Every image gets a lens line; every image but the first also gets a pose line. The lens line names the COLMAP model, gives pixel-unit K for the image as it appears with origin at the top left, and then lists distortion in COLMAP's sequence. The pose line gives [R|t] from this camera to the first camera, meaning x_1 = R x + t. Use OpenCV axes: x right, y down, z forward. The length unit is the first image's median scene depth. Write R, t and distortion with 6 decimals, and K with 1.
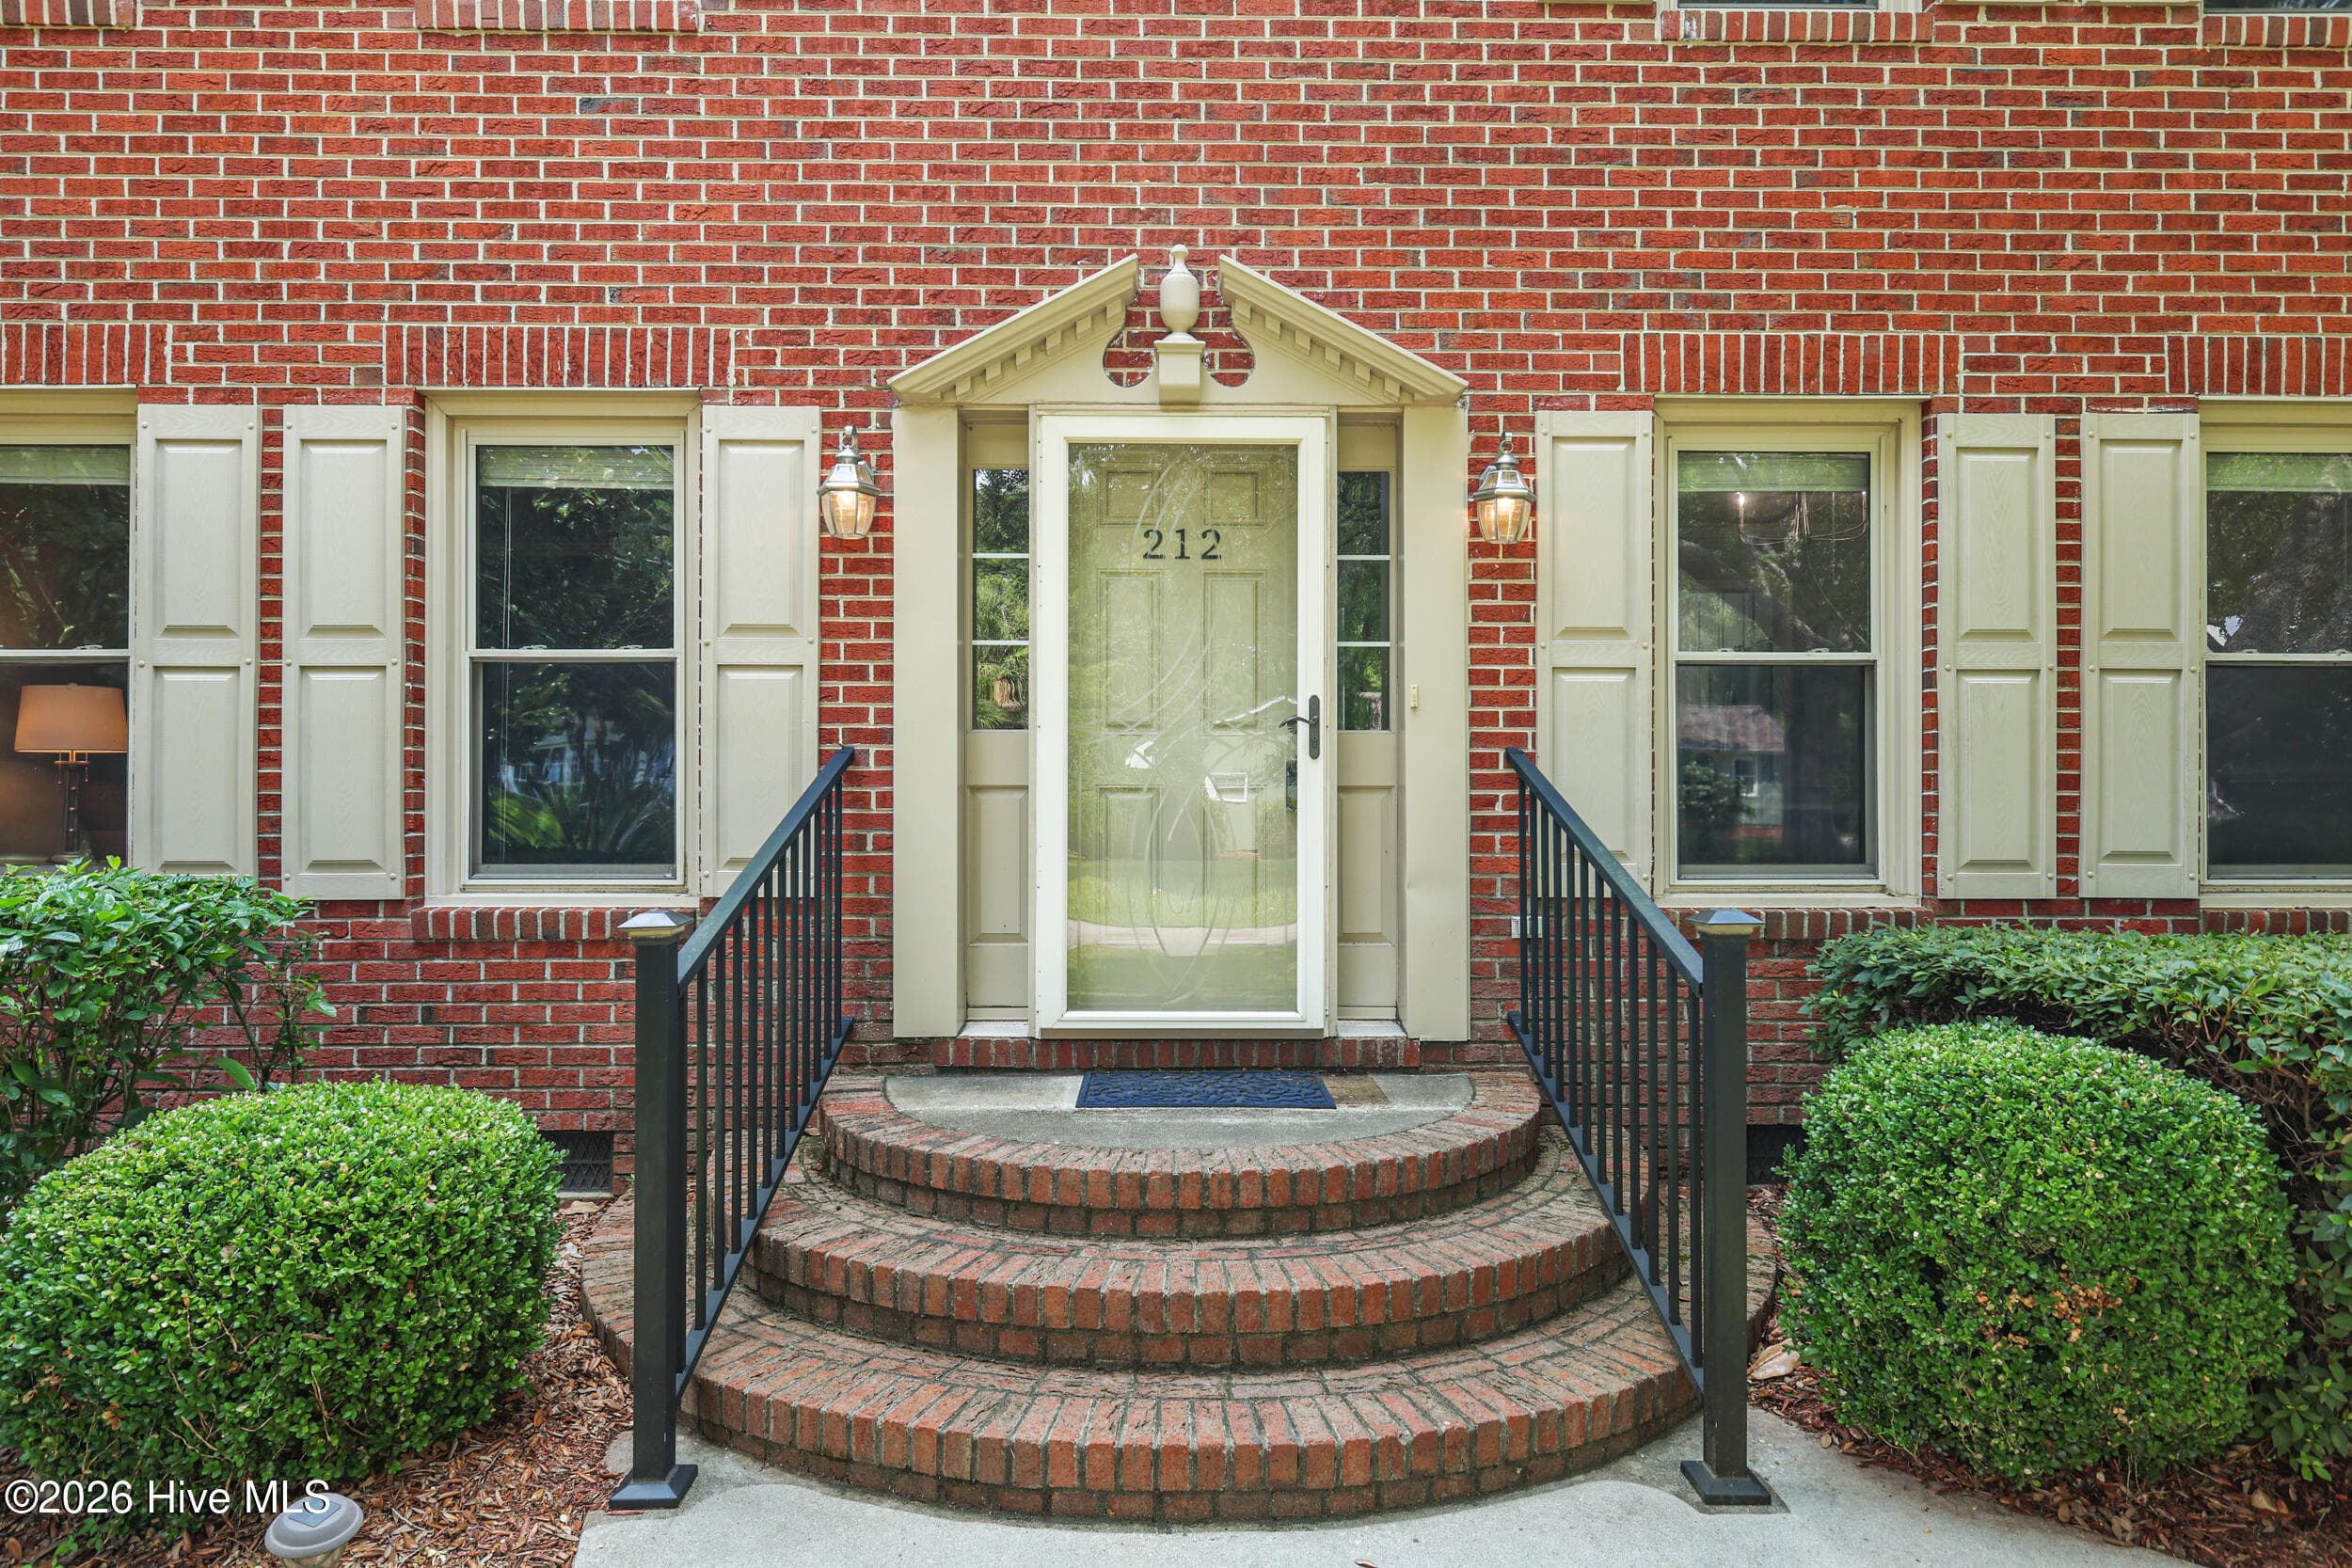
lens RADIAL K [[1057.4, 0, 1176.0], [0, 1057.4, 784.0], [0, 0, 1]] dist [0.000274, 0.000096]
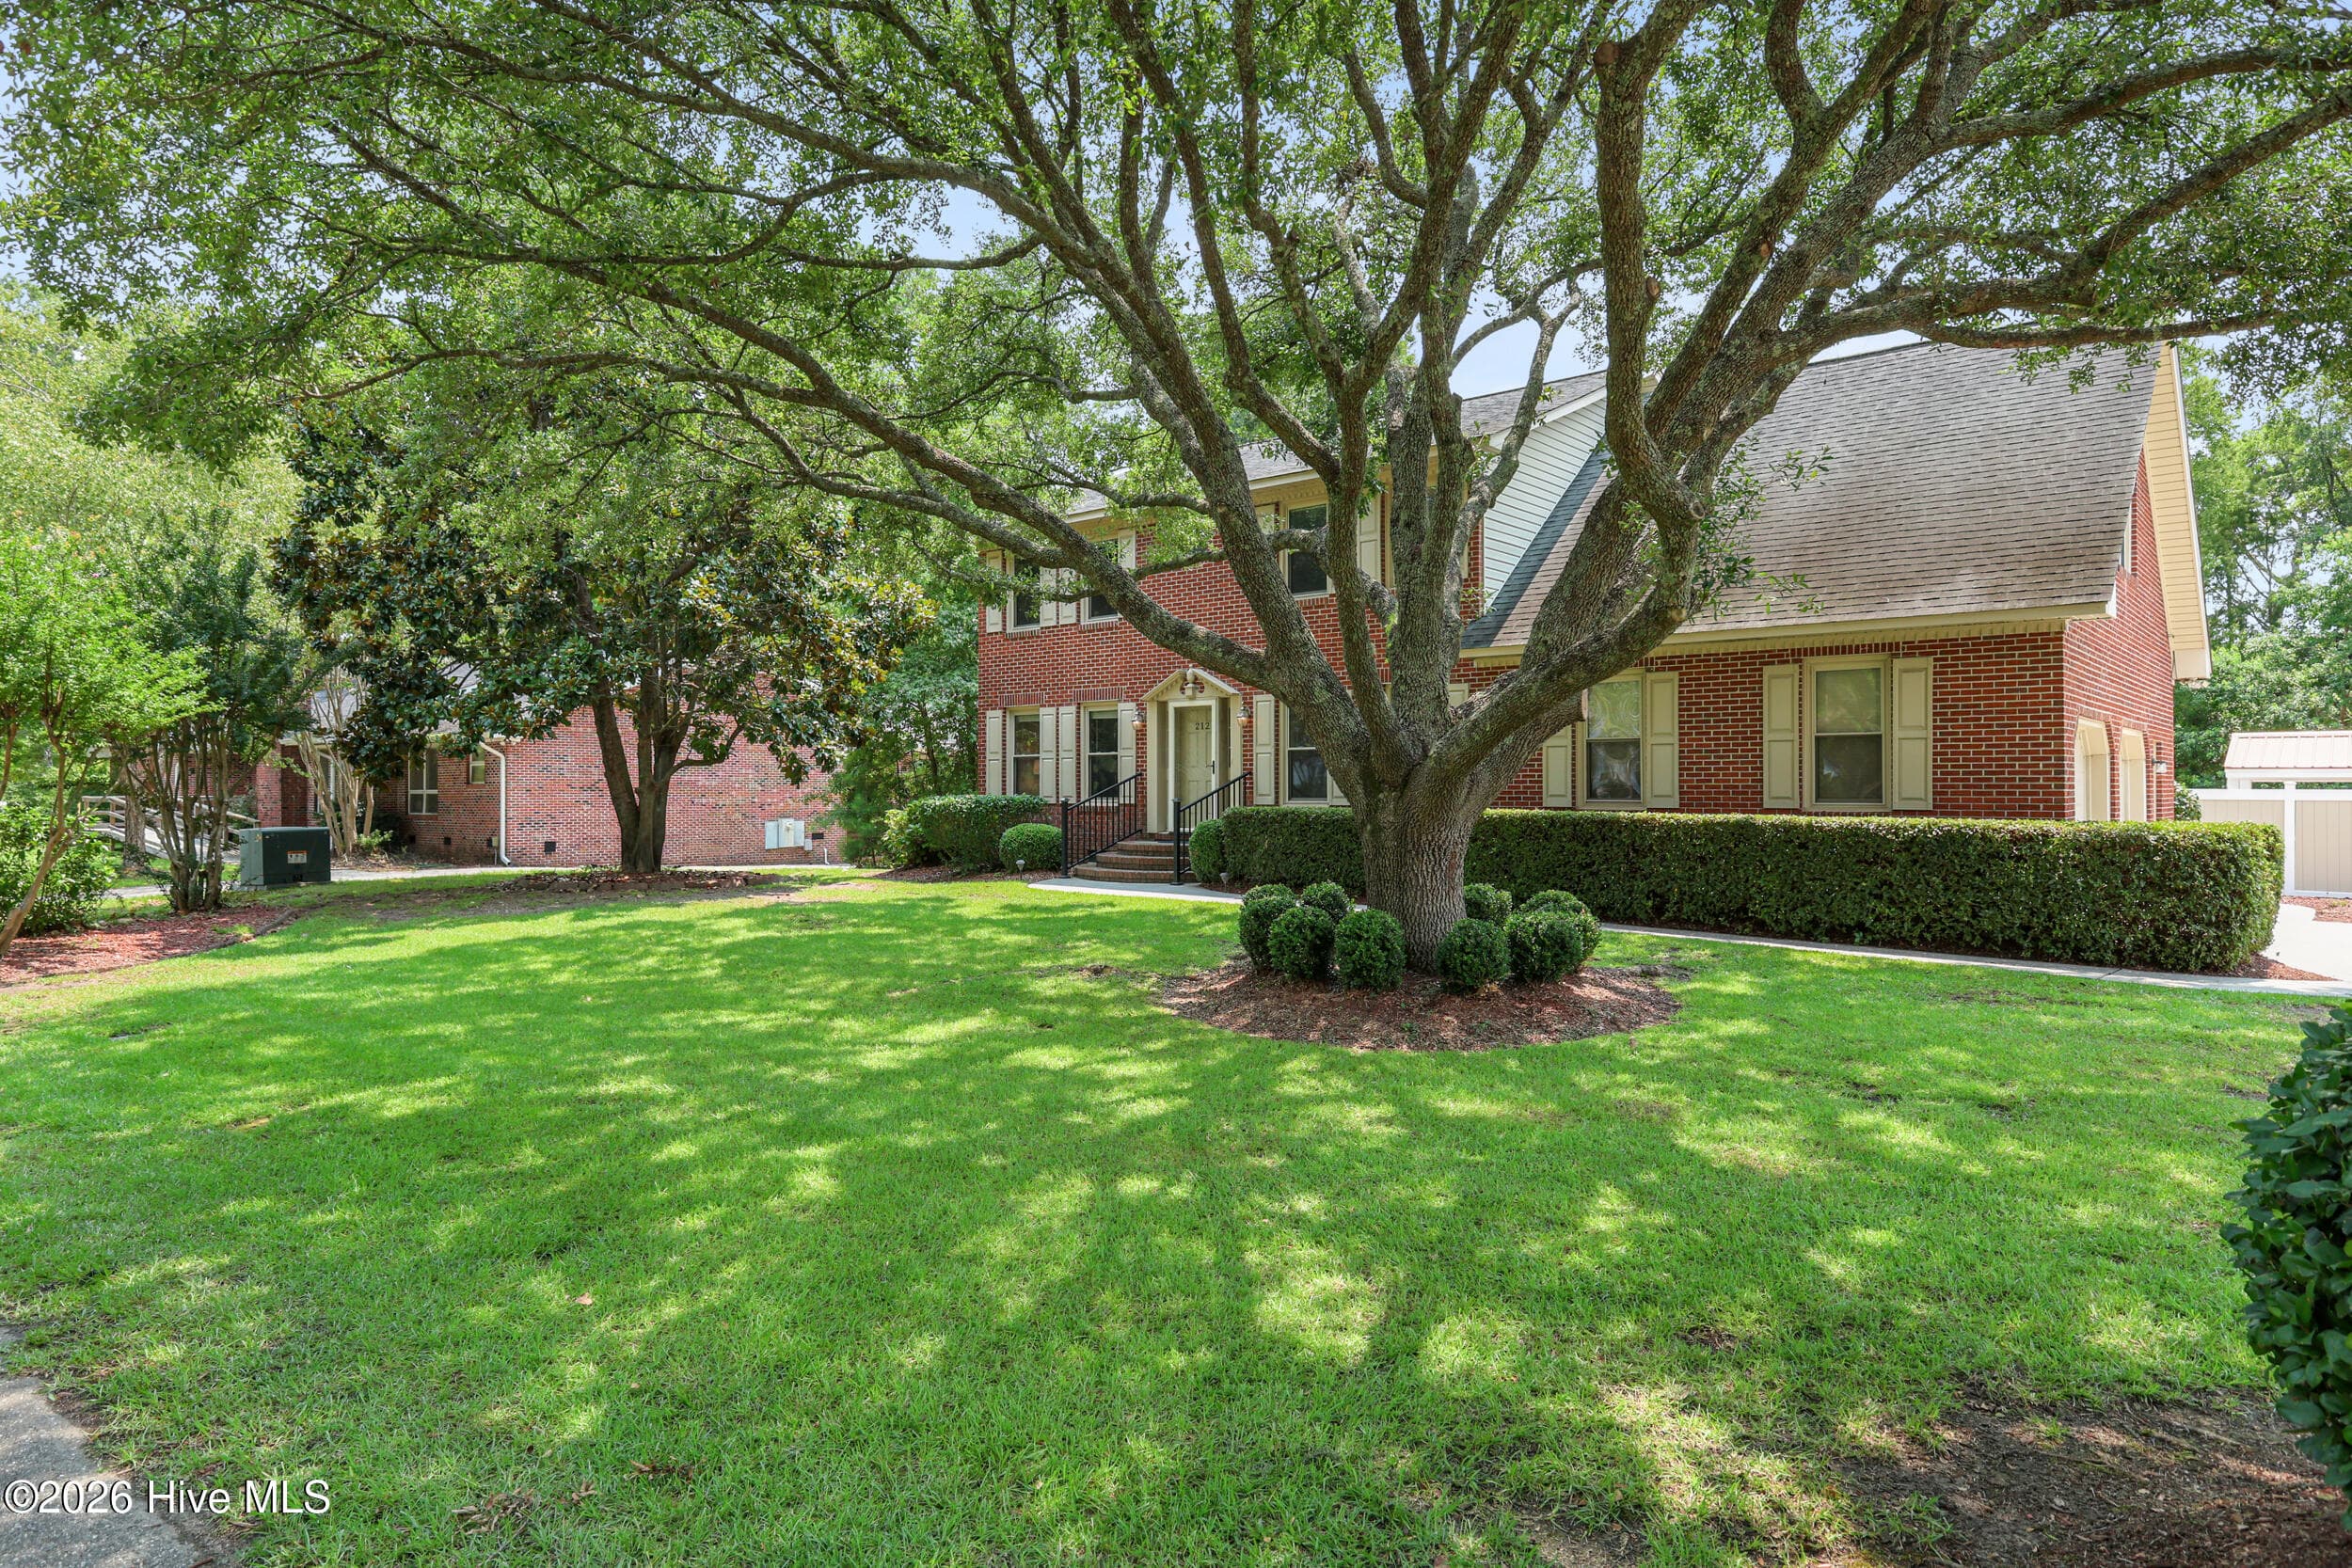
lens RADIAL K [[1398.2, 0, 1156.6], [0, 1398.2, 793.3], [0, 0, 1]] dist [0.006937, 0.001998]
pose [[0.733348, -0.001084, -0.679853, 4.052751], [0.007819, 0.999946, 0.006840, 0.016262], [0.679809, -0.010332, 0.733317, -3.600634]]
